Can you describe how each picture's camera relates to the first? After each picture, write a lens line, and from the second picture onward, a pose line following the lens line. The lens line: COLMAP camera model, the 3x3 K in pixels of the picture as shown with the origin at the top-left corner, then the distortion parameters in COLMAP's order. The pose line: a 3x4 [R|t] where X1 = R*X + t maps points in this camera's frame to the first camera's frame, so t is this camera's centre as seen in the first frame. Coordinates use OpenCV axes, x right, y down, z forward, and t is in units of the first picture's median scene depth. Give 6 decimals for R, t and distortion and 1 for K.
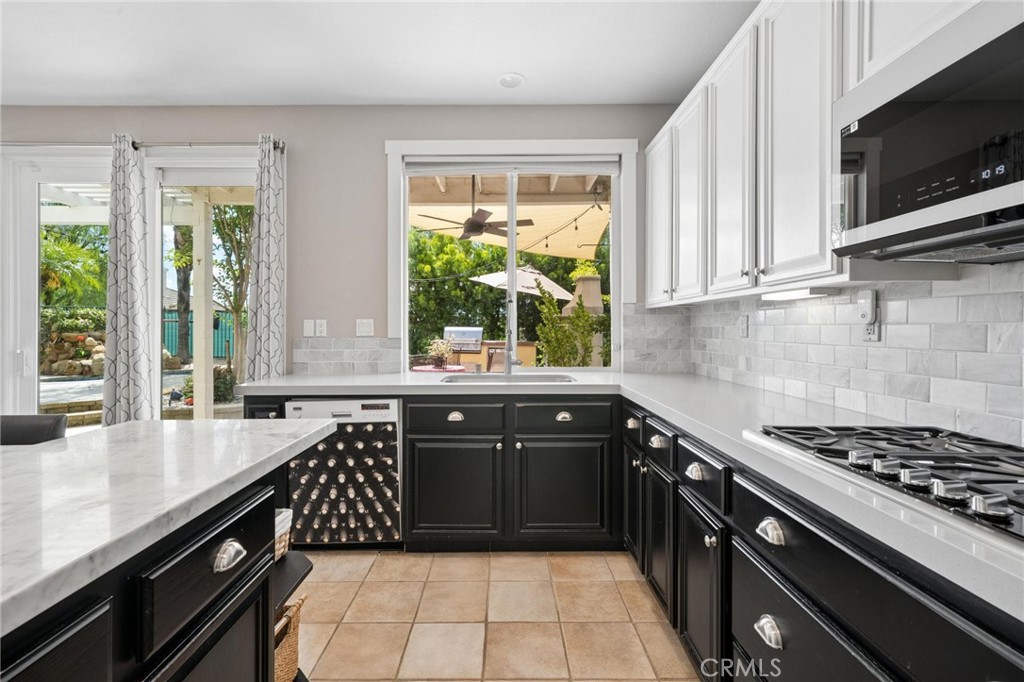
lens RADIAL K [[440.5, 0, 507.0], [0, 440.5, 328.7], [0, 0, 1]] dist [0.000840, 0.000115]
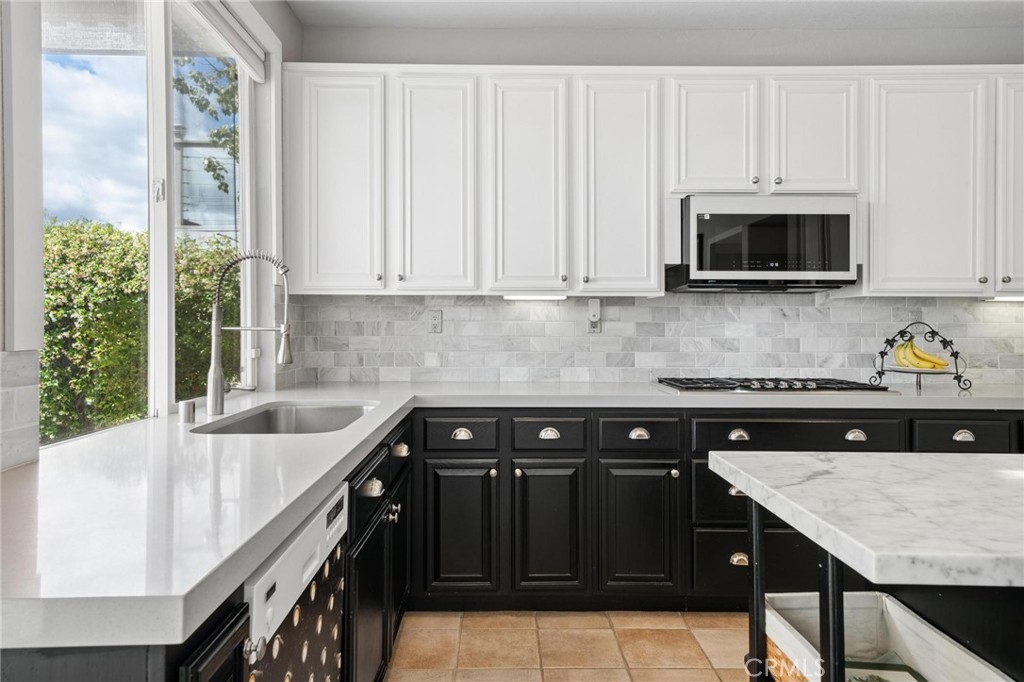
lens RADIAL K [[663.9, 0, 509.8], [0, 663.9, 322.2], [0, 0, 1]] dist [0.022471, 0.000439]
pose [[-0.006180, 0.005190, 0.999967, -1.089904], [-0.001259, 0.999986, -0.005198, 0.003734], [-0.999980, -0.001291, -0.006174, 0.992612]]
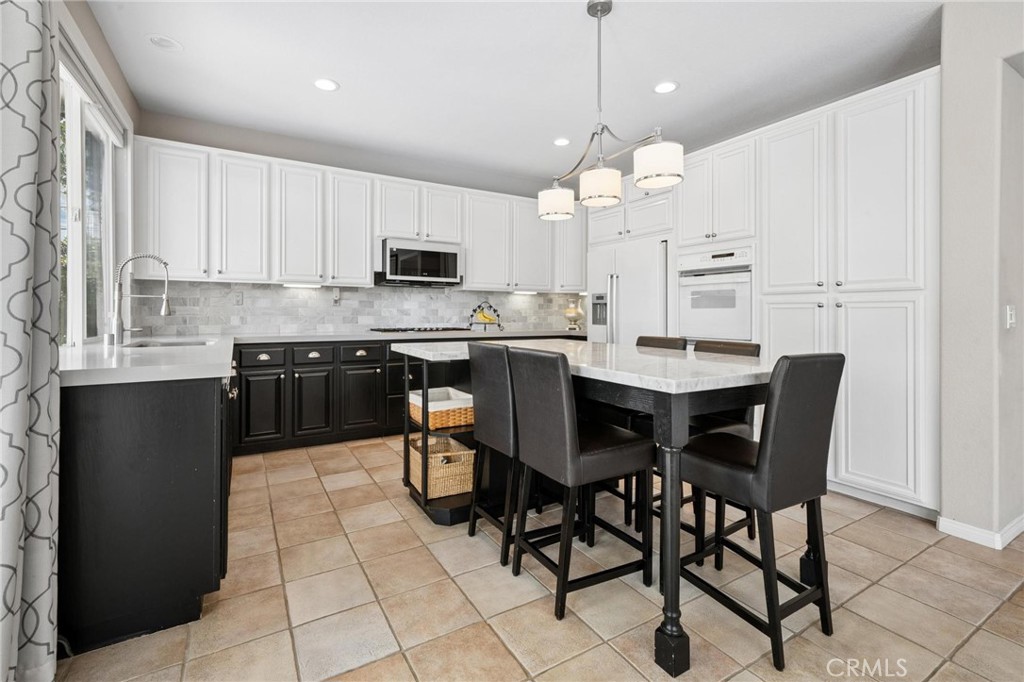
lens RADIAL K [[450.6, 0, 506.6], [0, 450.6, 310.5], [0, 0, 1]] dist [-0.000185, -0.000033]
pose [[-0.499459, 0.003582, 0.866330, -1.698062], [-0.003351, 0.999976, -0.006067, 0.055655], [-0.866331, -0.005933, -0.499435, 1.141205]]
